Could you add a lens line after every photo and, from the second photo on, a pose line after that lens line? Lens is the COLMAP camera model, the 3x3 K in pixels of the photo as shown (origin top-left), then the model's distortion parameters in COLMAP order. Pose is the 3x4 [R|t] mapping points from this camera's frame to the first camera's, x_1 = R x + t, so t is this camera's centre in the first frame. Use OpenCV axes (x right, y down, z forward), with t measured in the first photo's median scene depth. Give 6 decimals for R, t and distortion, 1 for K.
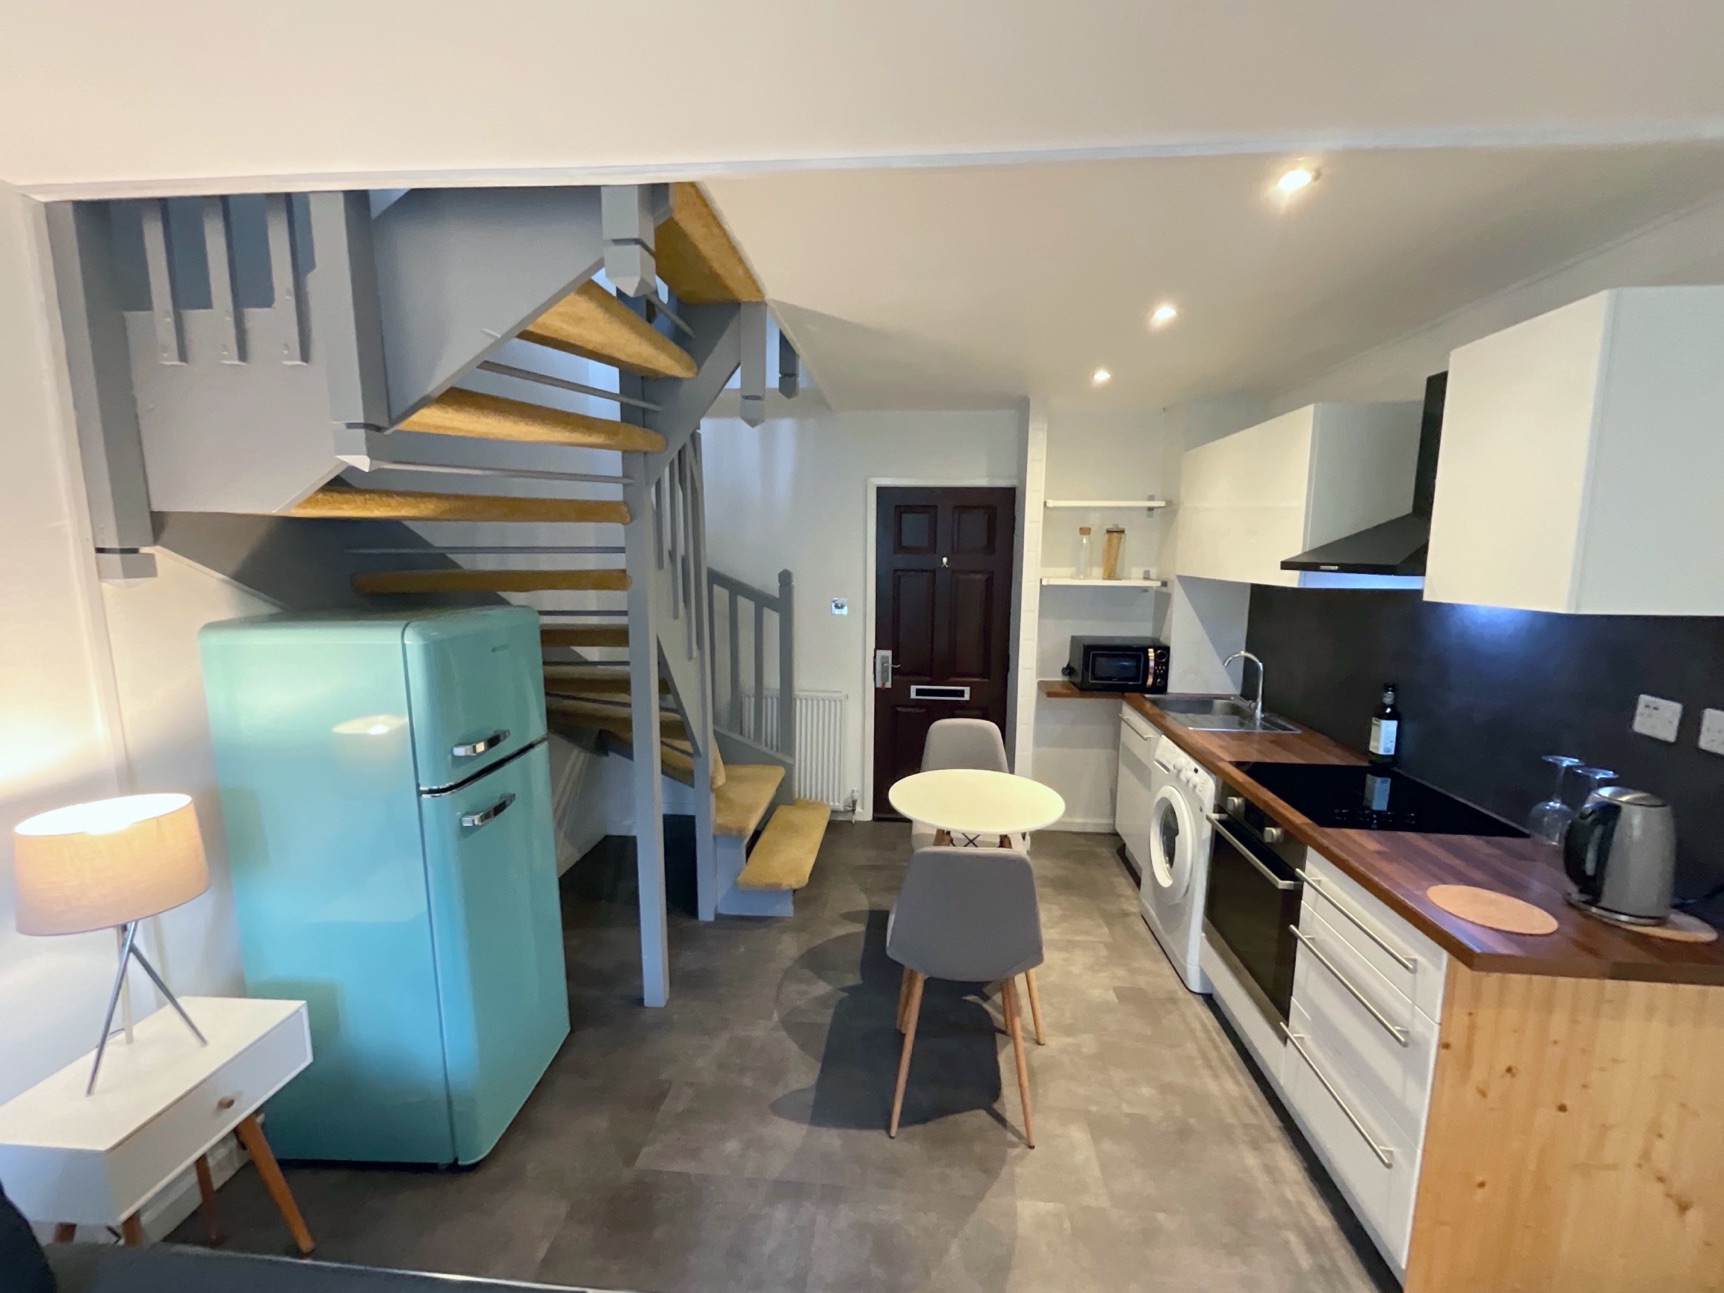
lens RADIAL K [[698.4, 0, 862.0], [0, 698.4, 646.5], [0, 0, 1]] dist [-0.003258, 0.000635]
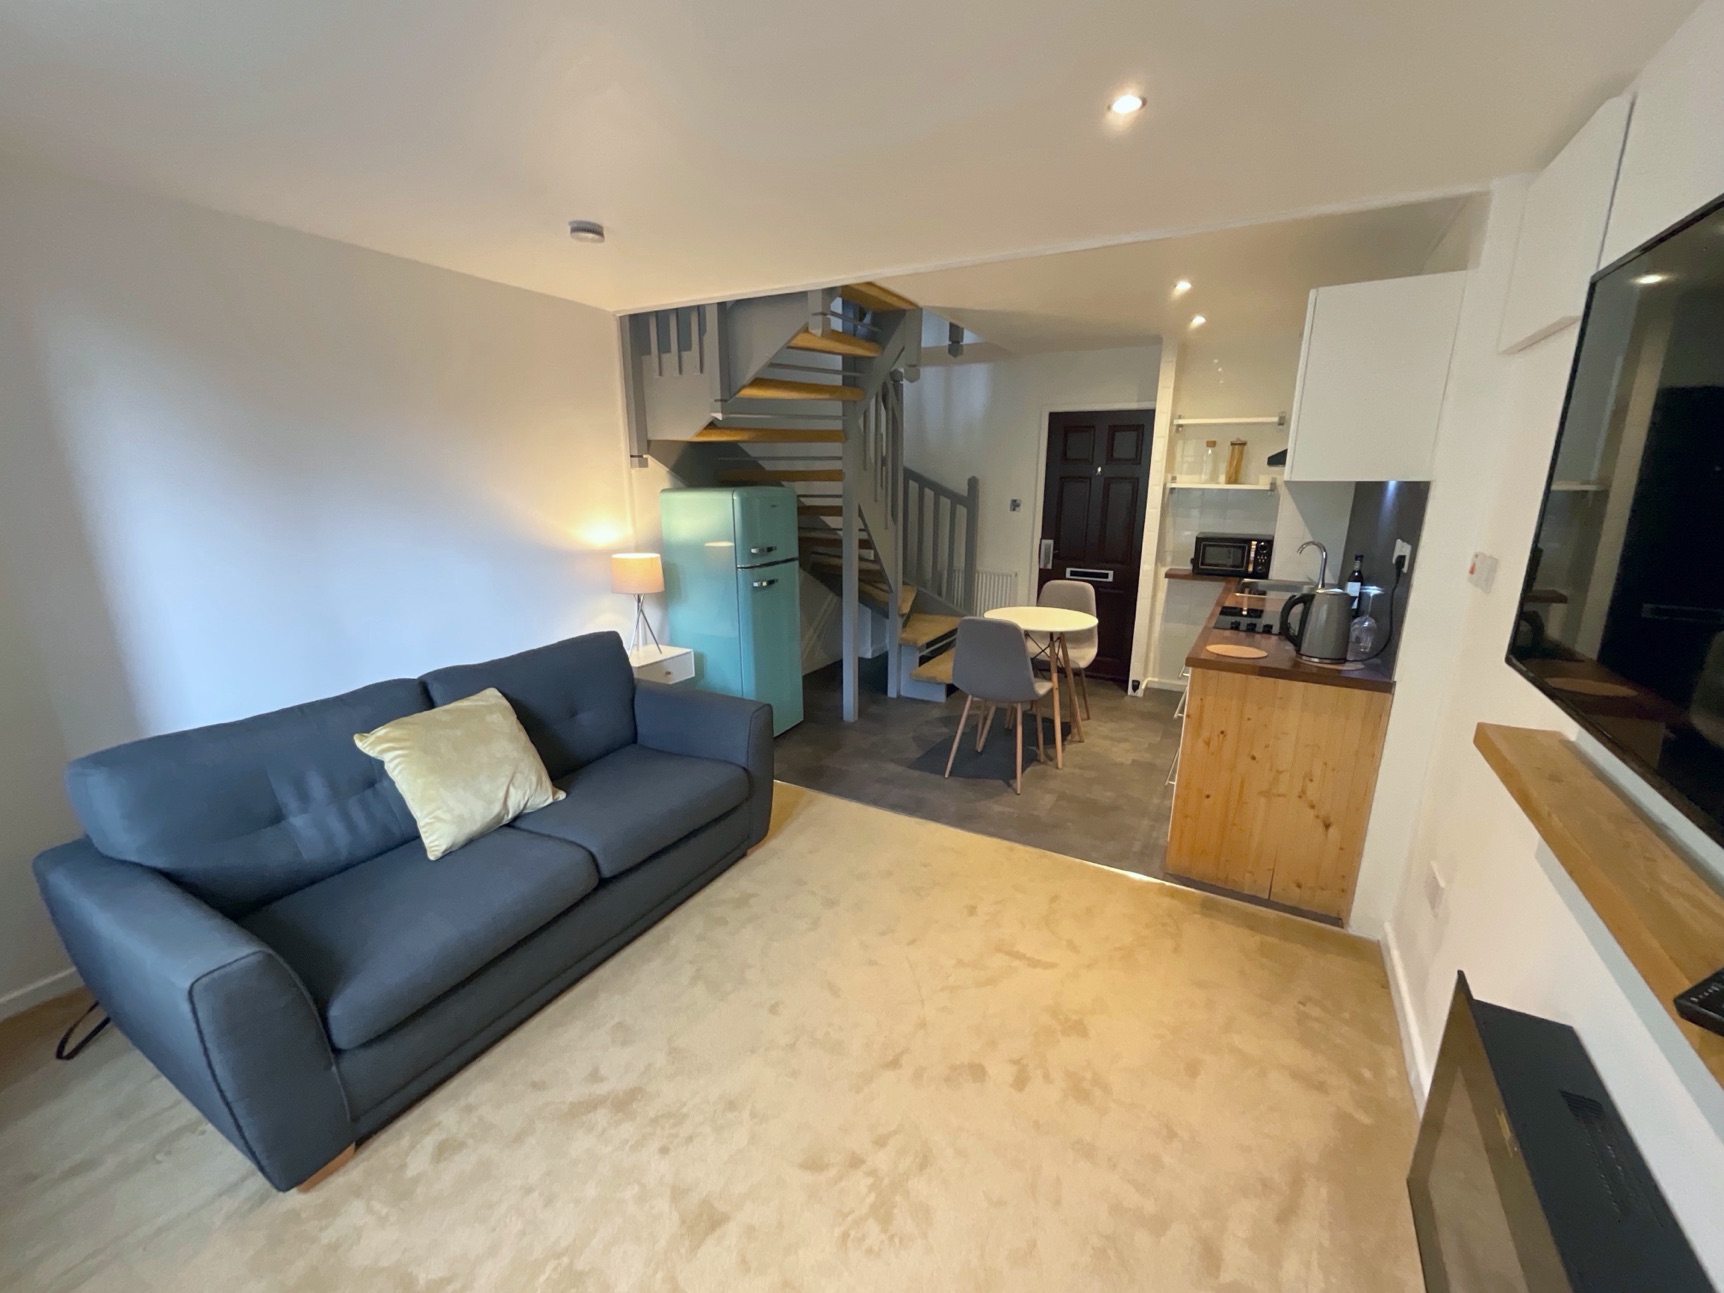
lens RADIAL K [[698.4, 0, 862.0], [0, 698.4, 646.5], [0, 0, 1]] dist [-0.003258, 0.000635]
pose [[0.908412, 0.096717, -0.406735, 0.453954], [-0.055799, 0.992218, 0.111313, 0.132018], [0.414335, -0.078423, 0.906739, -0.602999]]
